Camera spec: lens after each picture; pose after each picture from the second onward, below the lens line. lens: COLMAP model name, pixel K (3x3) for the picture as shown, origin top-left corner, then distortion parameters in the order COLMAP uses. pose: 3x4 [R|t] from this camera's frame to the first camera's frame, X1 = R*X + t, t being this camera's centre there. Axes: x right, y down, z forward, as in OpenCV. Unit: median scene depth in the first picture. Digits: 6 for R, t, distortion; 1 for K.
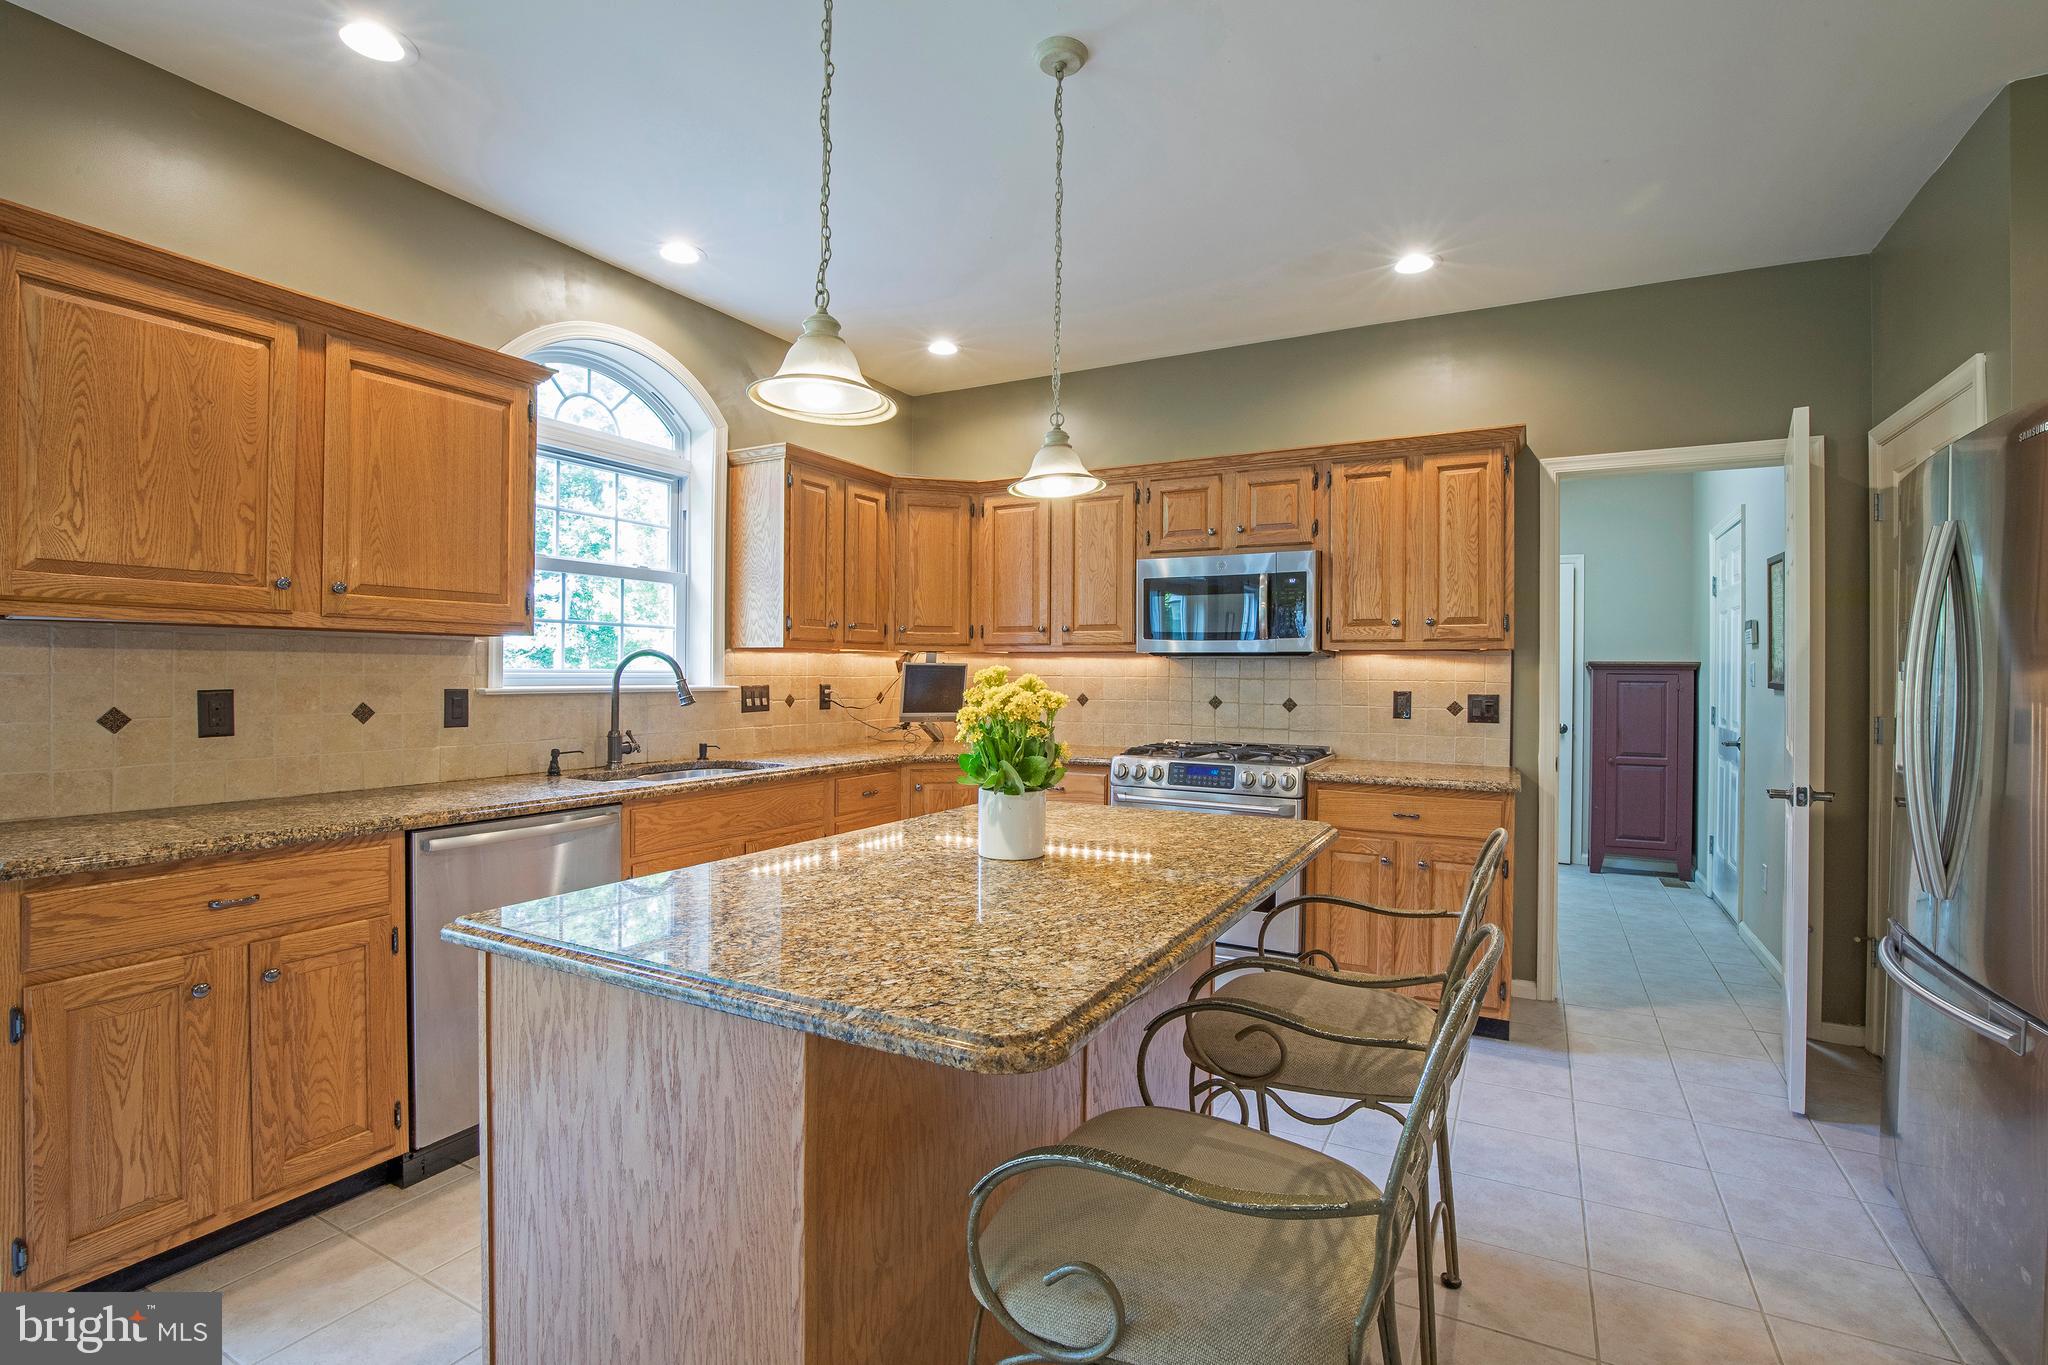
lens RADIAL K [[939.5, 0, 1031.9], [0, 939.5, 673.6], [0, 0, 1]] dist [-0.036778, 0.007101]
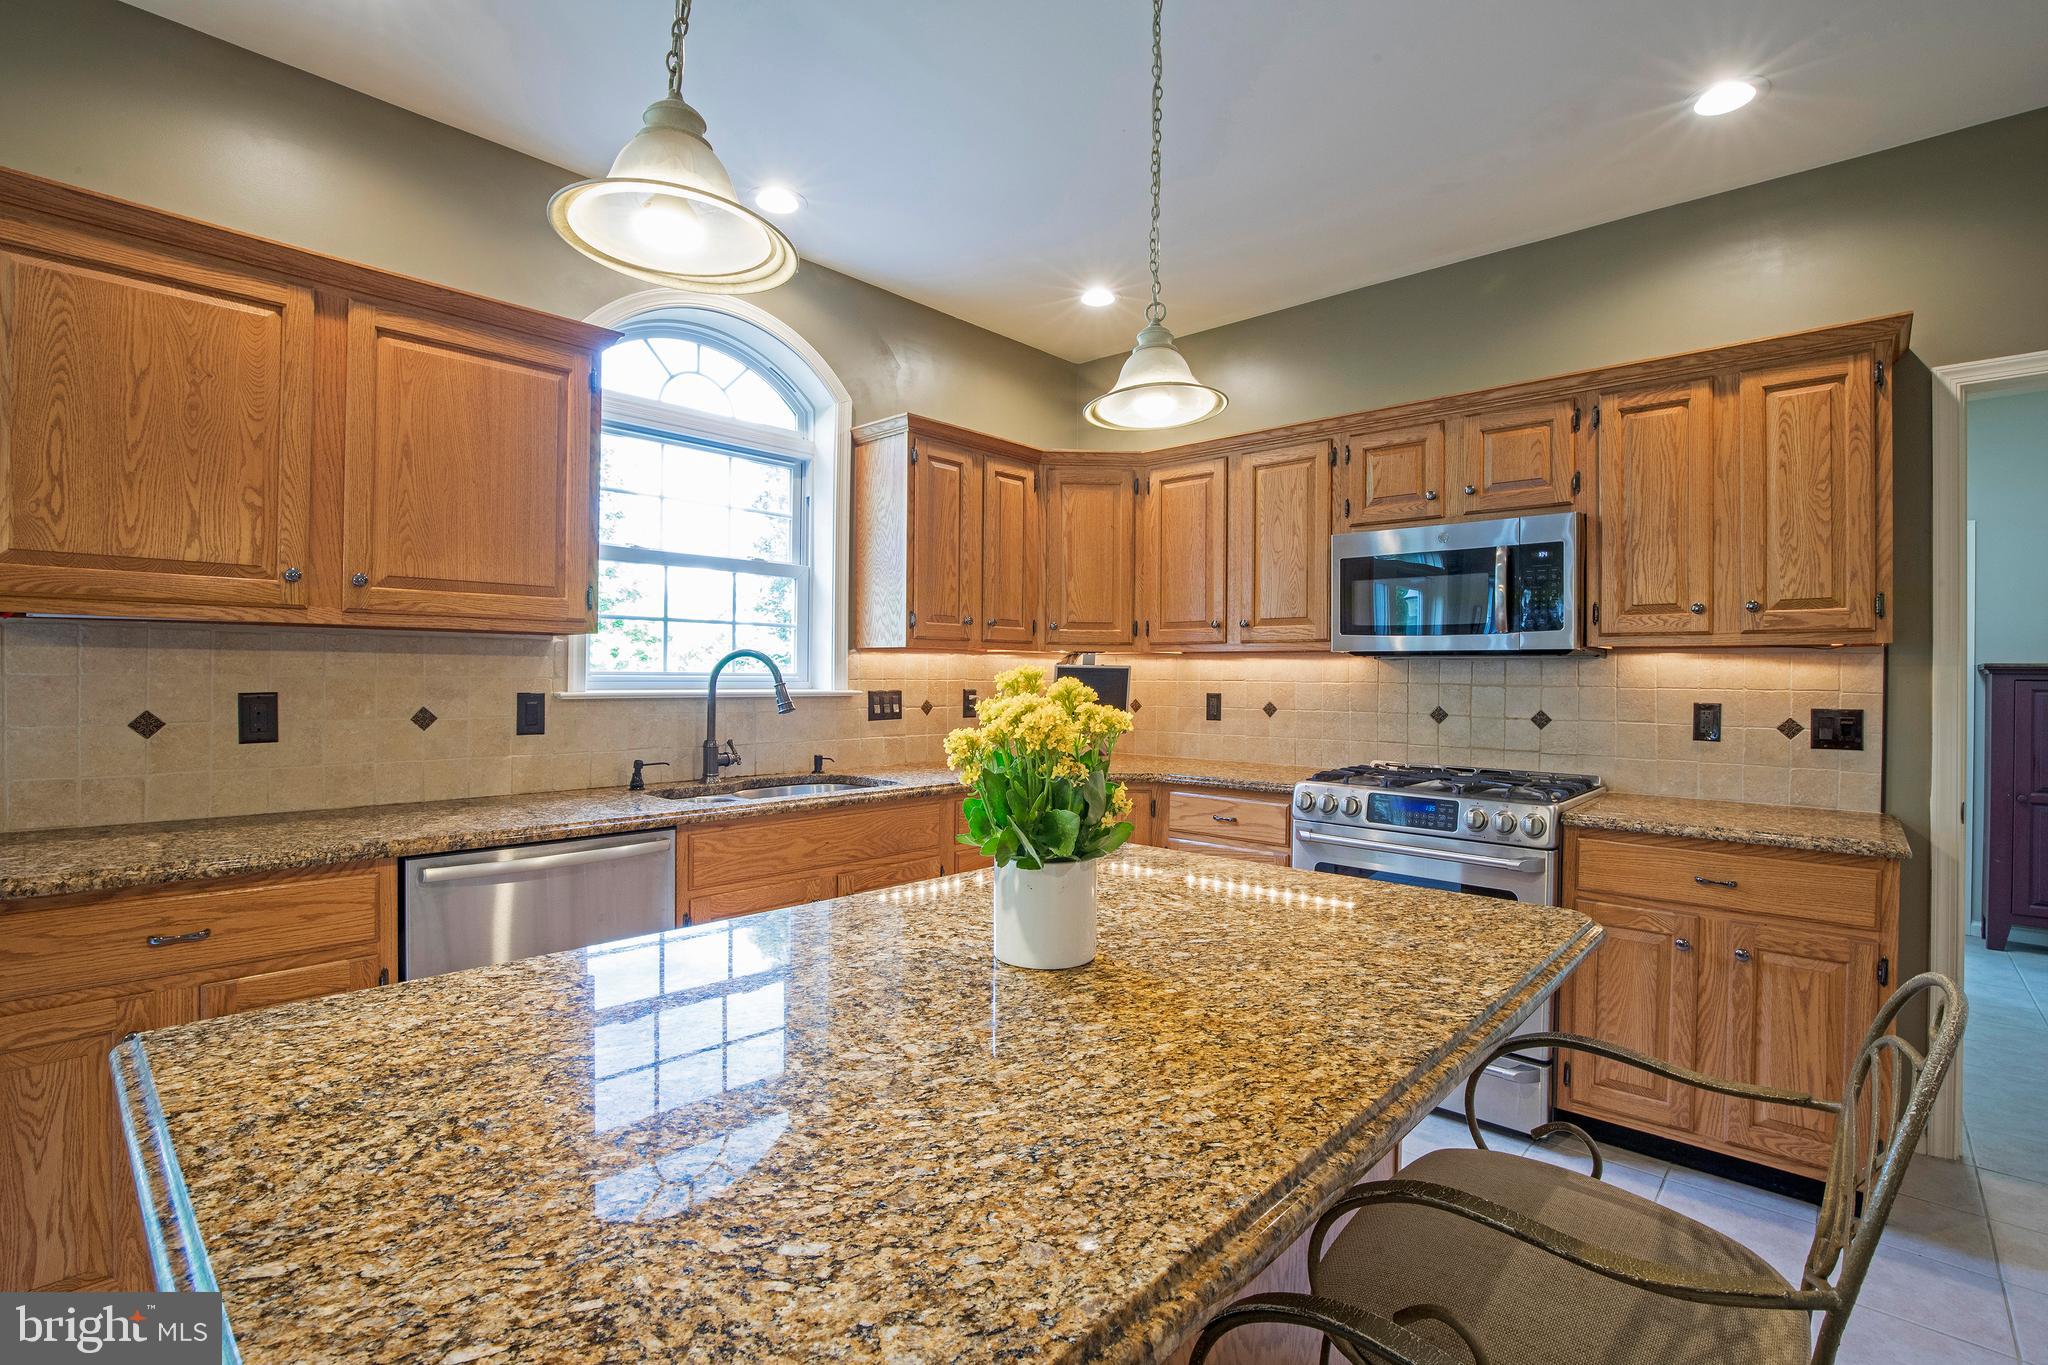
lens RADIAL K [[939.5, 0, 1031.9], [0, 939.5, 673.6], [0, 0, 1]] dist [-0.036778, 0.007101]
pose [[0.969939, 0.001570, -0.243343, 0.071407], [-0.002627, 0.999988, -0.004018, -0.000003], [0.243334, 0.004537, 0.969932, 0.204243]]
